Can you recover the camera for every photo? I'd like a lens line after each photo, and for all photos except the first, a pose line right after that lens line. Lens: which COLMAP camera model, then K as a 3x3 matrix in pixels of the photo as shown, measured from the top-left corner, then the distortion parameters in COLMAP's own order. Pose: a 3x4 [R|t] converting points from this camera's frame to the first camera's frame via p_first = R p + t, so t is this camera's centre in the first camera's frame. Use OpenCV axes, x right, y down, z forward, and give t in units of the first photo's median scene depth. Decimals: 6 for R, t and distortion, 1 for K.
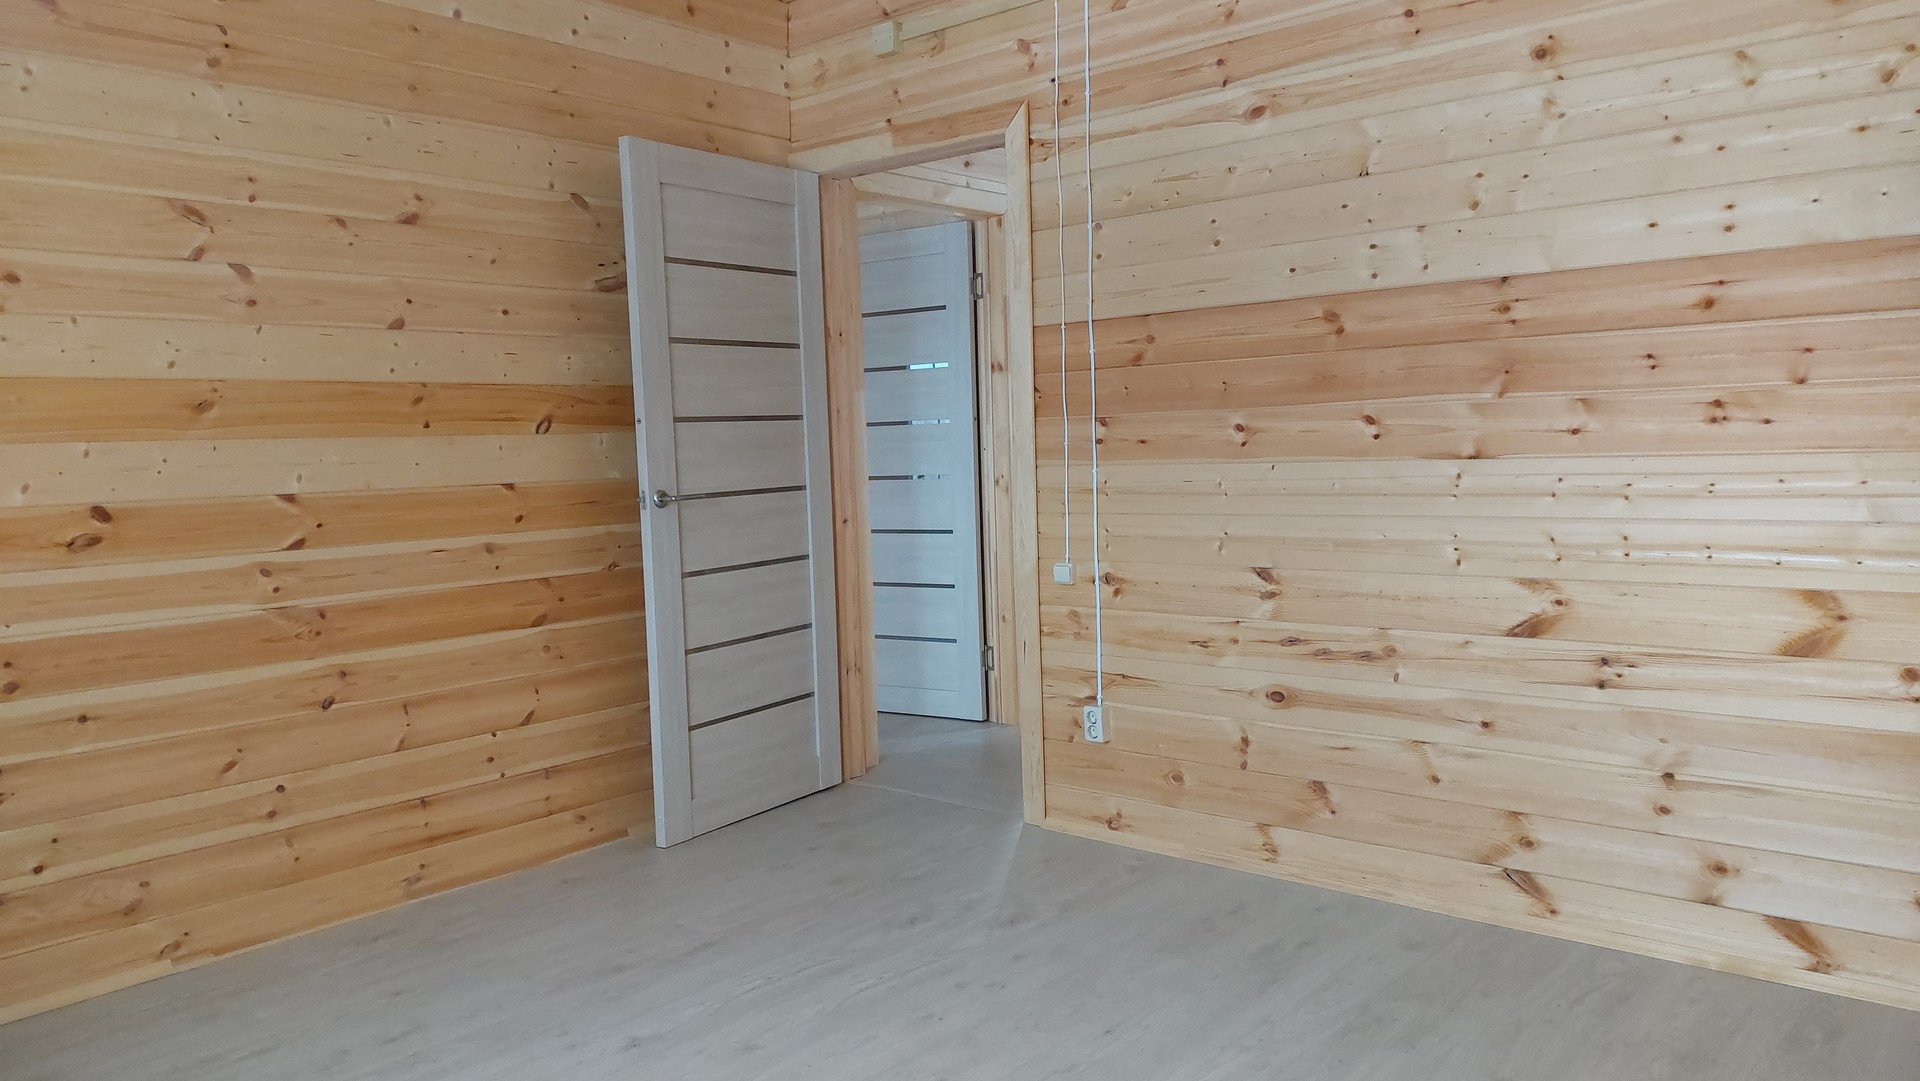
lens RADIAL K [[1367.8, 0, 957.9], [0, 1367.8, 530.5], [0, 0, 1]] dist [0.063451, -0.056878]
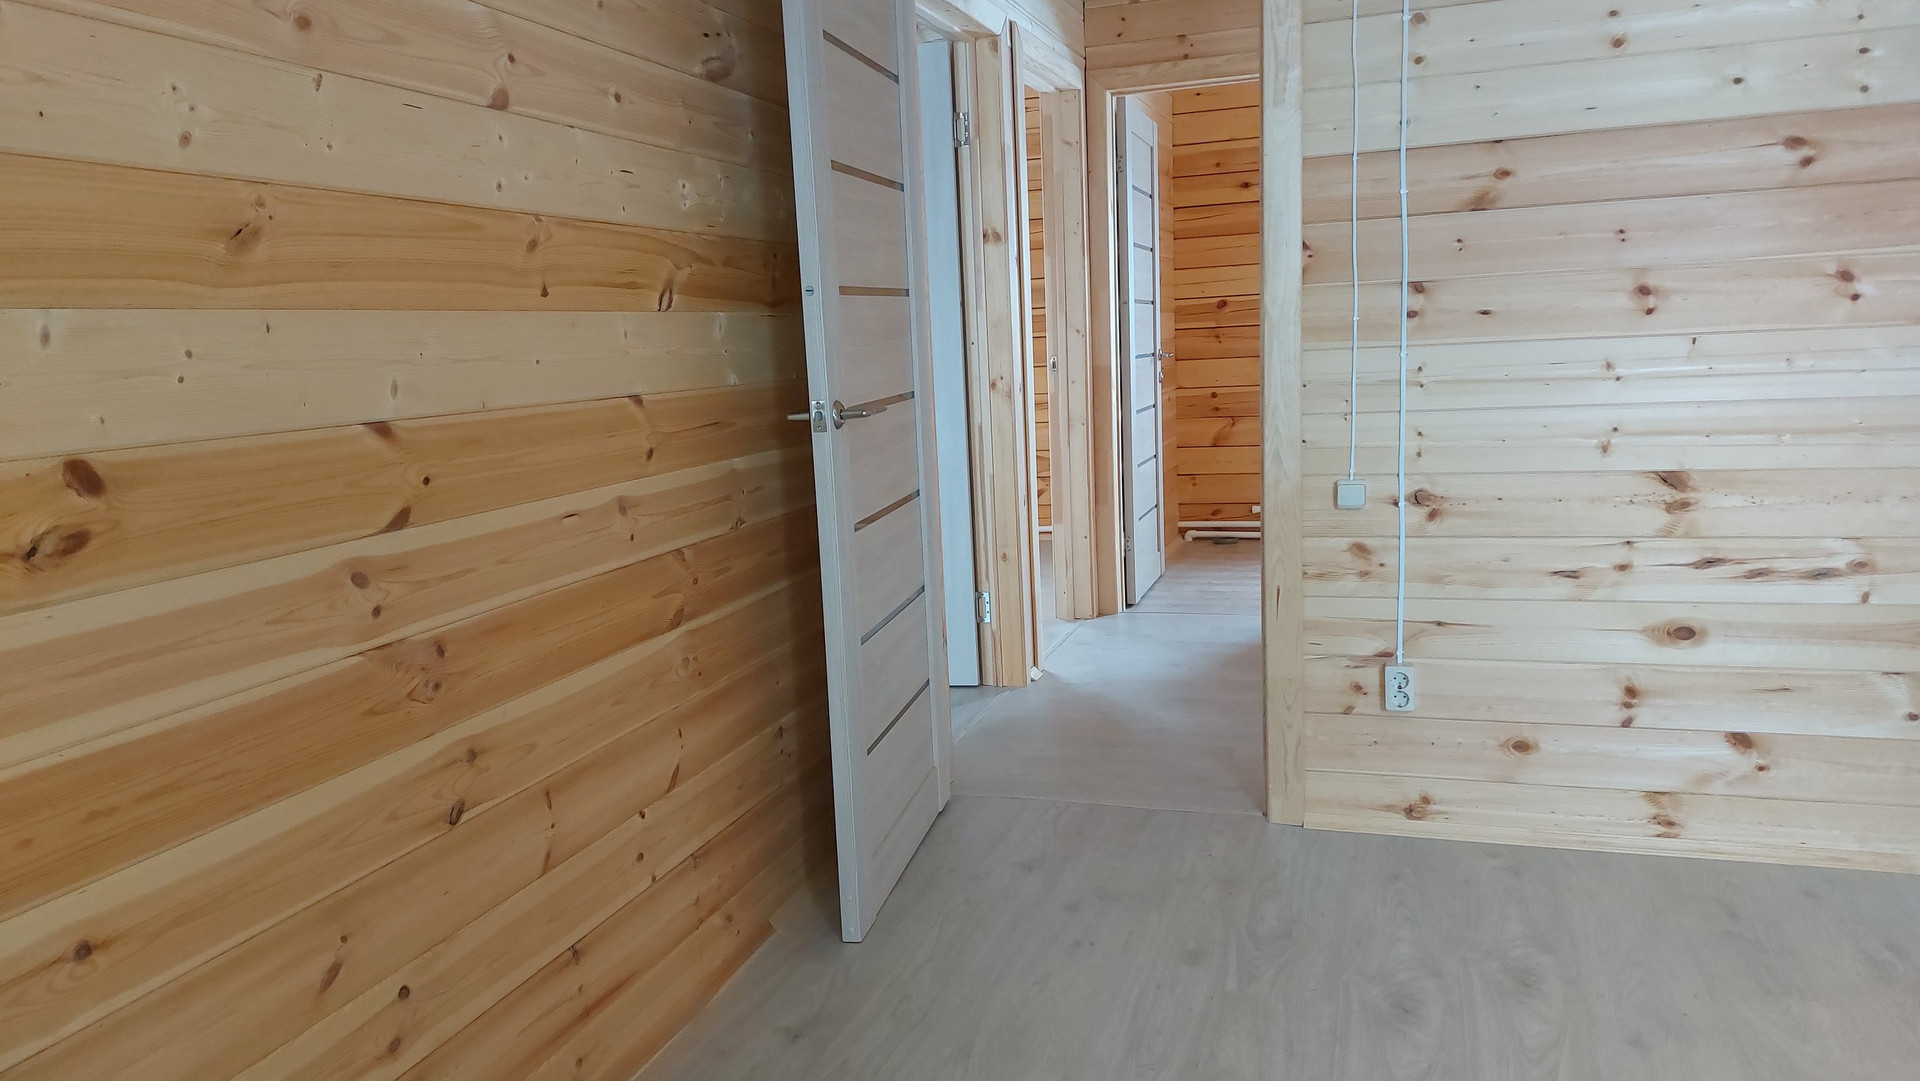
lens RADIAL K [[1367.8, 0, 958.3], [0, 1367.8, 530.6], [0, 0, 1]] dist [0.063451, -0.056878]
pose [[0.925968, -0.066822, 0.371643, -0.426104], [0.043911, 0.996595, 0.069783, -0.011160], [-0.375041, -0.048298, 0.925749, 0.402746]]
